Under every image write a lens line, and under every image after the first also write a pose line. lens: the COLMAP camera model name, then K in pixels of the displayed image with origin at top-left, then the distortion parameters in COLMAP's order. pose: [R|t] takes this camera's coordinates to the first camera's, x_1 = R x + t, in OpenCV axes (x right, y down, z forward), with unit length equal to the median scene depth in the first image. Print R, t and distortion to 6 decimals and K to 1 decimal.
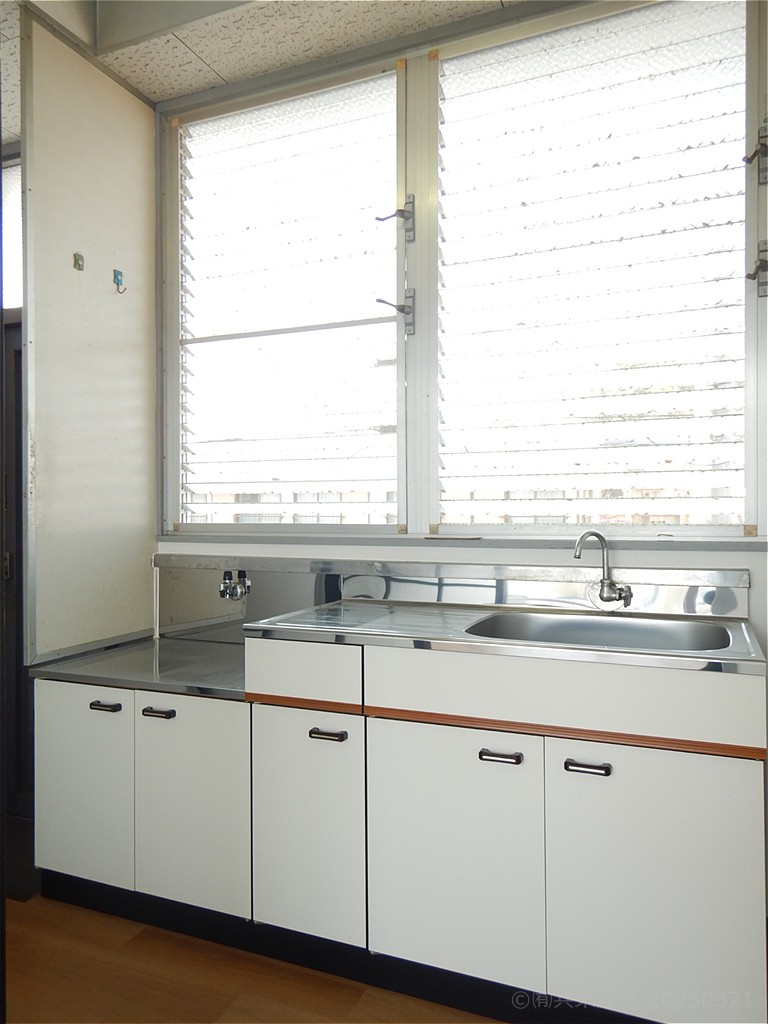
lens RADIAL K [[731.4, 0, 379.5], [0, 731.4, 510.4], [0, 0, 1]] dist [0.004932, 0.007192]
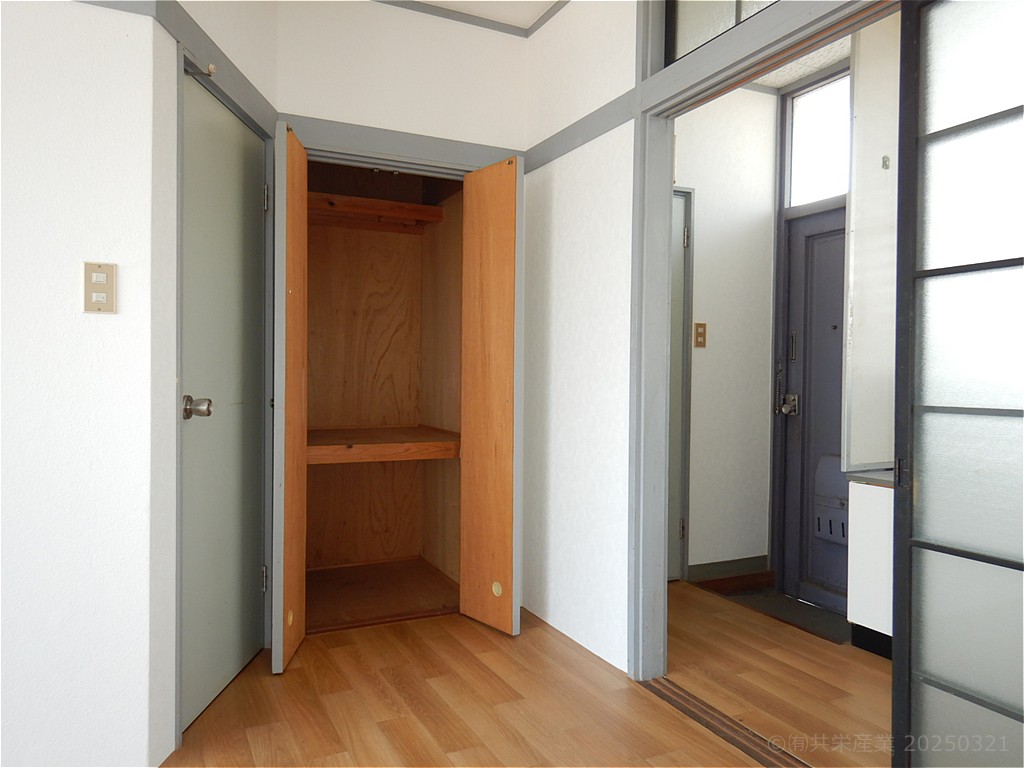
lens RADIAL K [[731.4, 0, 508.3], [0, 731.4, 385.3], [0, 0, 1]] dist [0.004932, 0.007192]
pose [[0.753447, 0.023011, -0.657105, -0.059745], [-0.016898, 0.999735, 0.015635, 0.039595], [0.657291, -0.000677, 0.753637, -0.398819]]
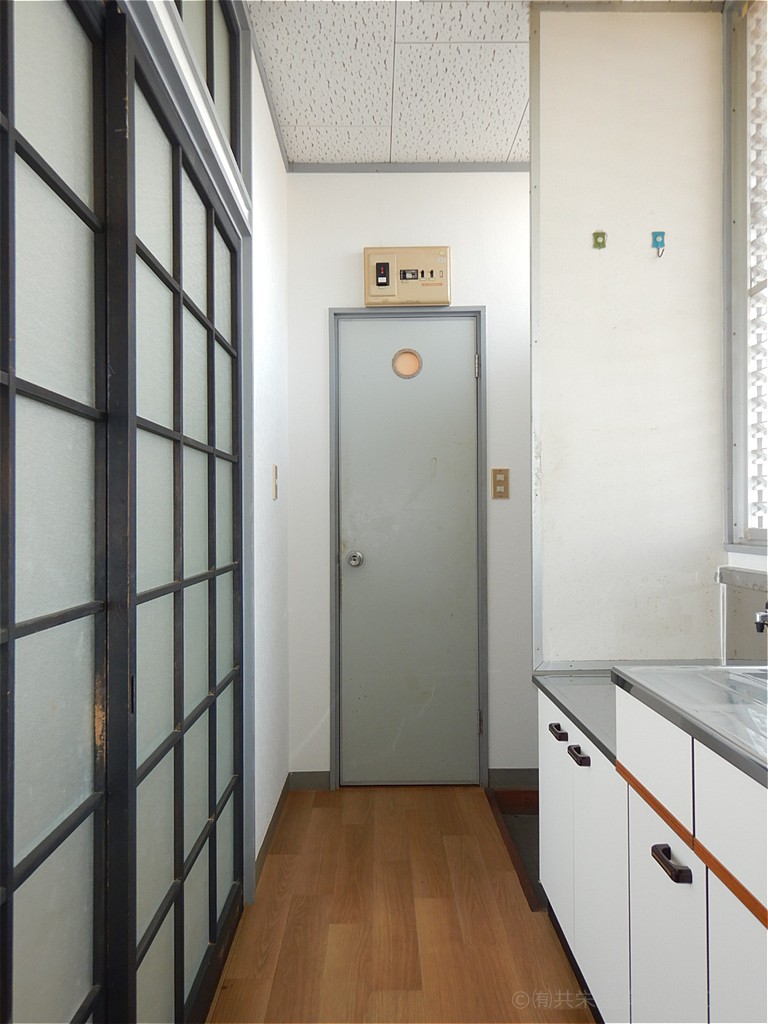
lens RADIAL K [[731.4, 0, 385.9], [0, 731.4, 513.5], [0, 0, 1]] dist [0.004932, 0.007192]
pose [[0.412398, -0.004047, -0.910995, 0.313900], [0.003633, 0.999989, -0.002798, 0.002590], [0.910997, -0.002156, 0.412408, 0.390292]]
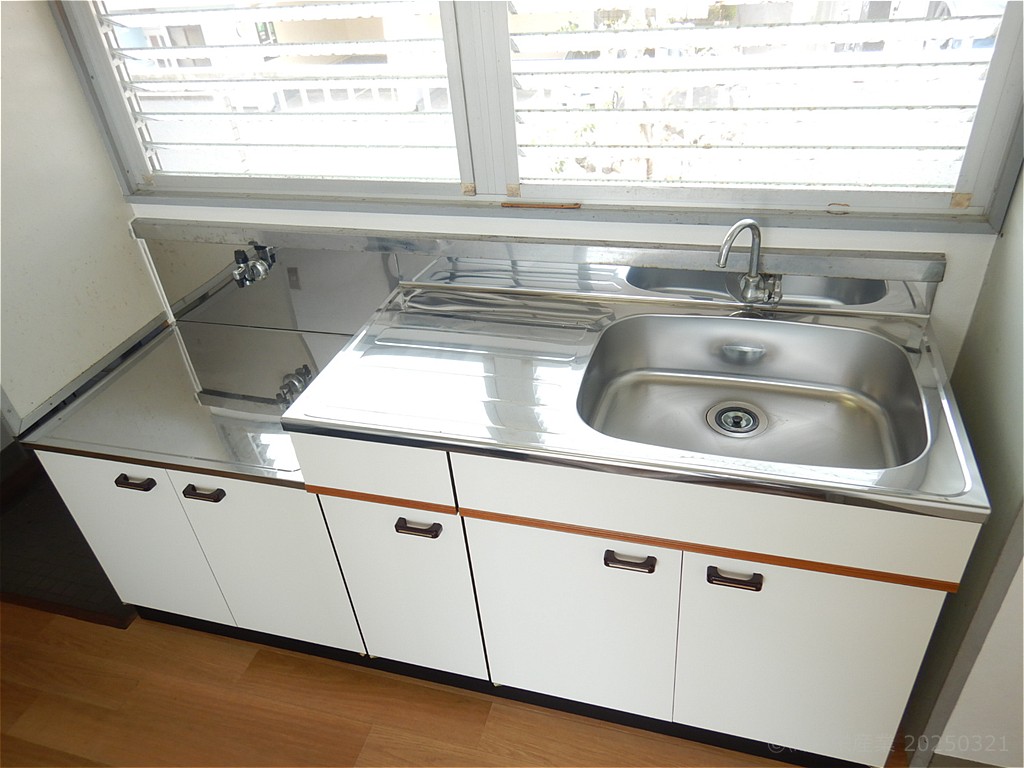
lens RADIAL K [[731.4, 0, 507.0], [0, 731.4, 386.5], [0, 0, 1]] dist [0.004932, 0.007192]
pose [[0.989753, -0.132156, 0.054063, 0.004296], [0.078668, 0.820688, 0.565936, -0.220589], [-0.119161, -0.555884, 0.822675, 0.301833]]
